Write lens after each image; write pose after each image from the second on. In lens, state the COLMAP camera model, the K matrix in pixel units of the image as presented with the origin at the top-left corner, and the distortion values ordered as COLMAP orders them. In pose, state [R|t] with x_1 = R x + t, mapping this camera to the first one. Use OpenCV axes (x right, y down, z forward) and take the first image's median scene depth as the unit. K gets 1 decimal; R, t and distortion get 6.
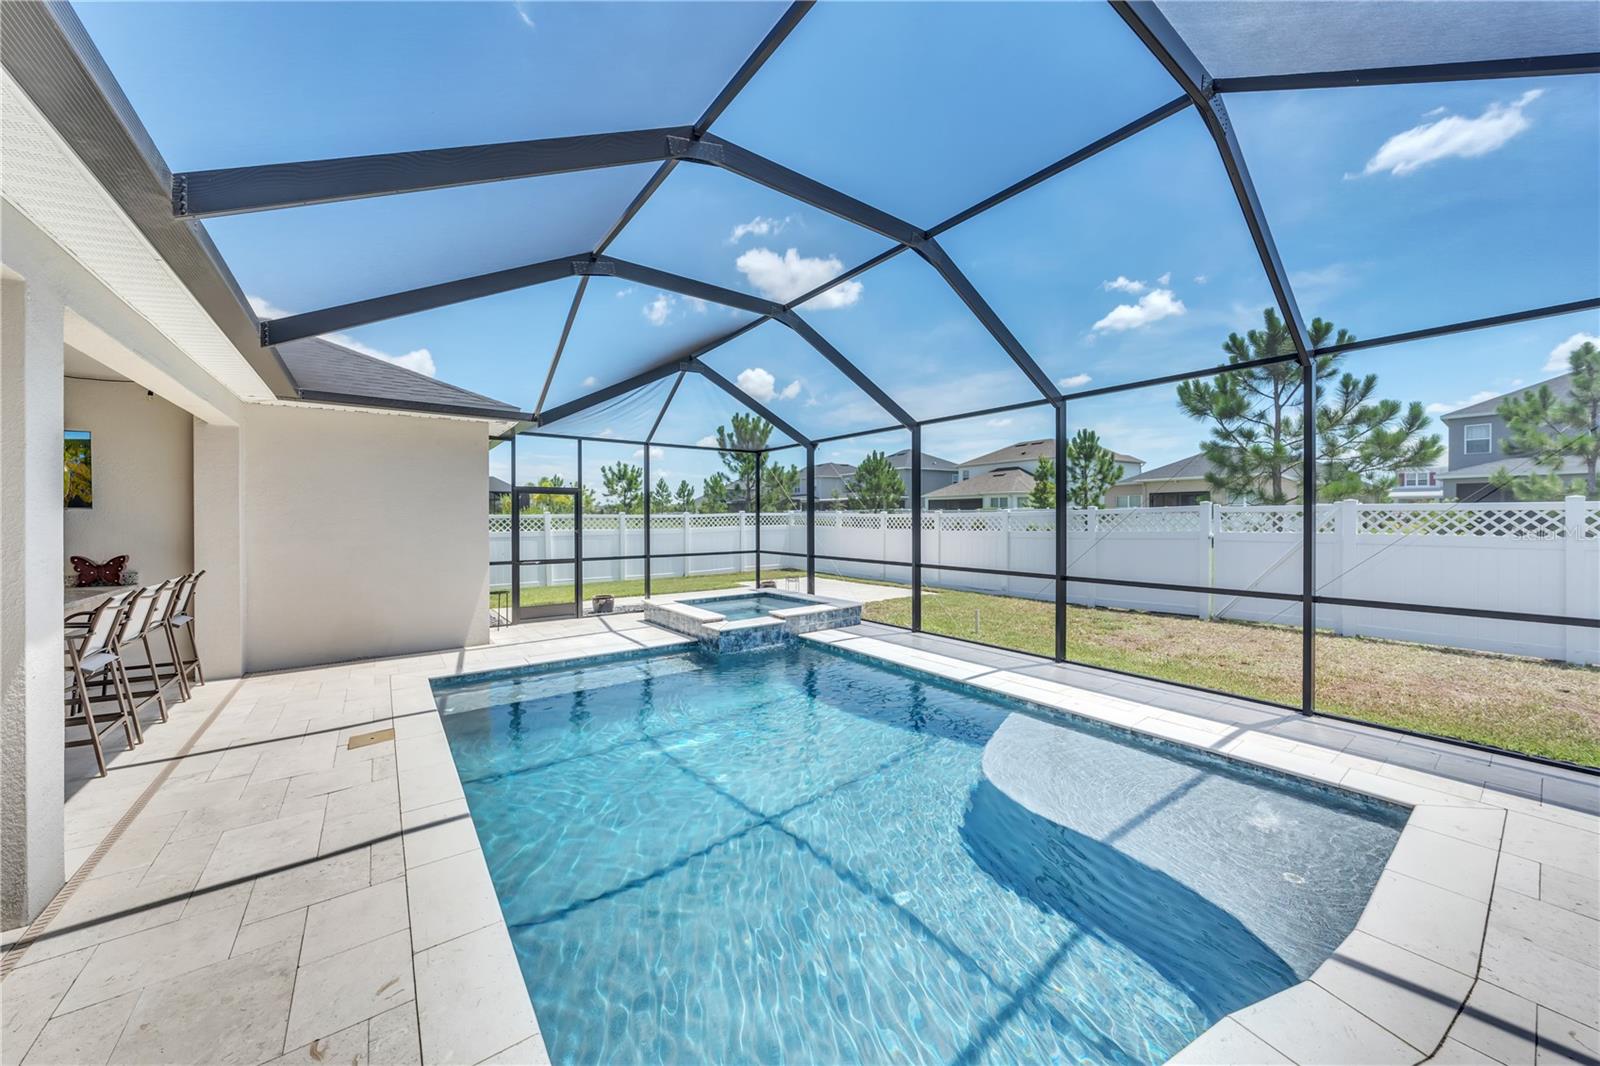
lens RADIAL K [[602.8, 0, 768.1], [0, 602.8, 521.8], [0, 0, 1]] dist [0.001265, 0.000841]
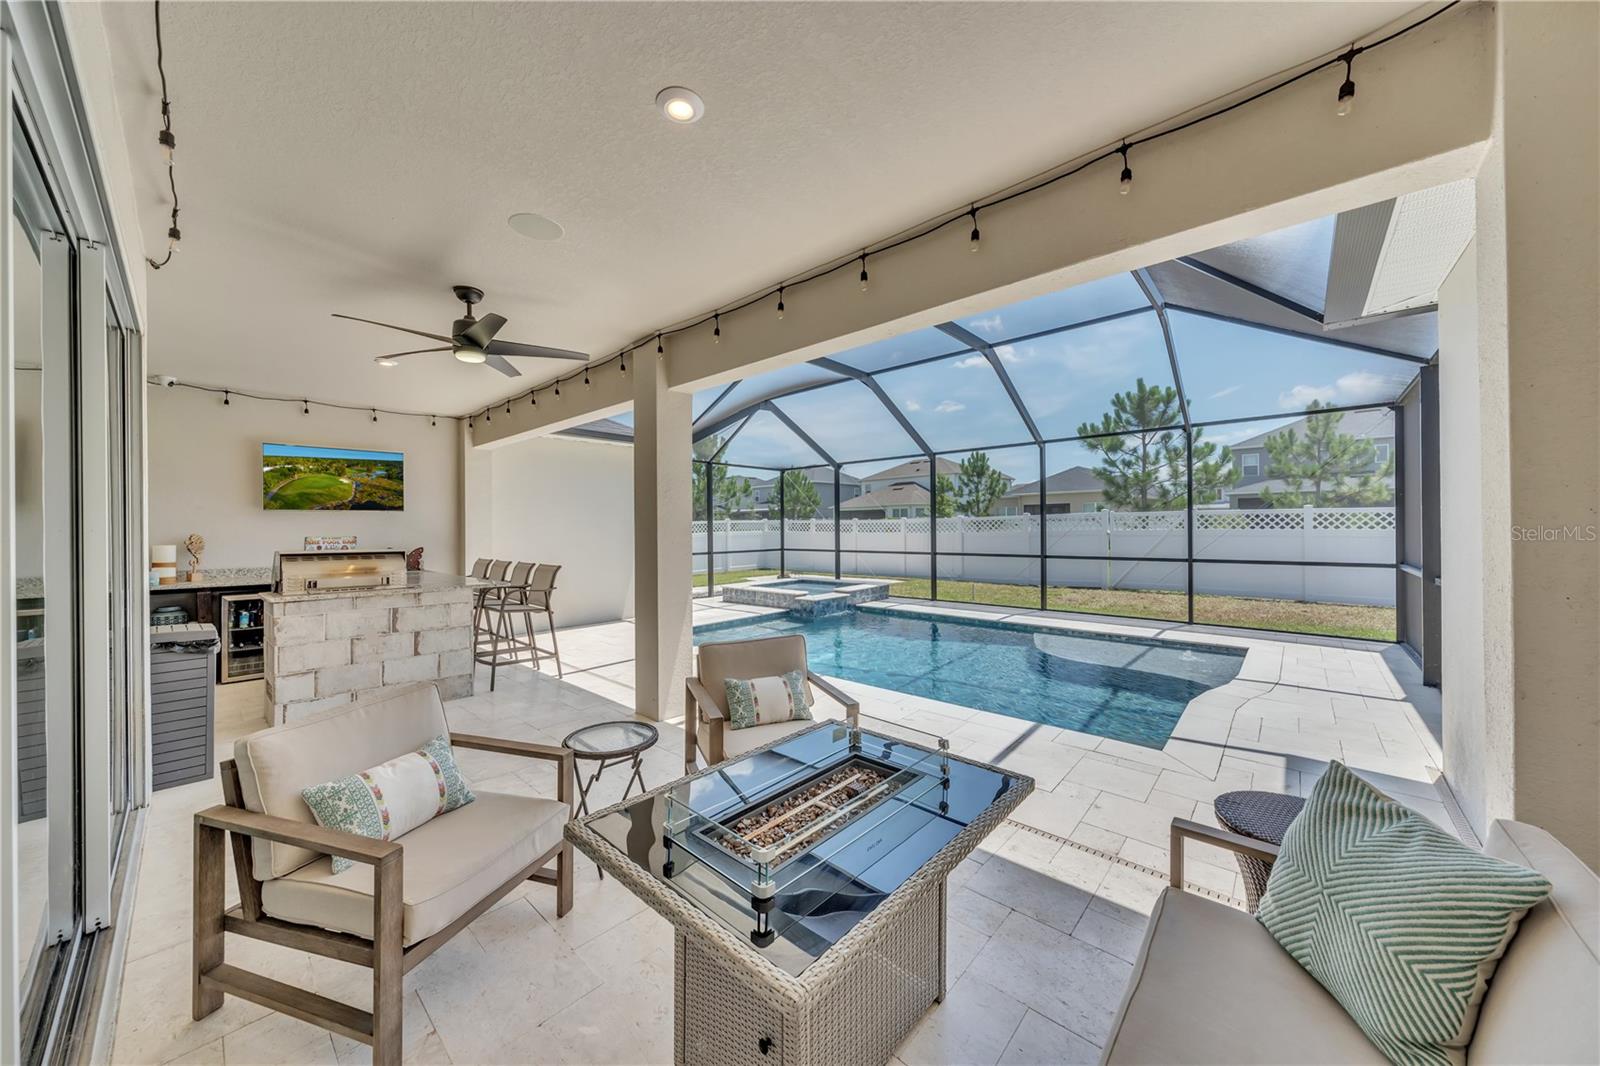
lens RADIAL K [[556.2, 0, 800.9], [0, 556.2, 528.0], [0, 0, 1]] dist [-0.001568, -0.000113]
pose [[0.982950, -0.006530, 0.183757, -0.233446], [0.007643, 0.999956, -0.005351, 0.012588], [-0.183714, 0.006664, 0.982957, -0.177572]]
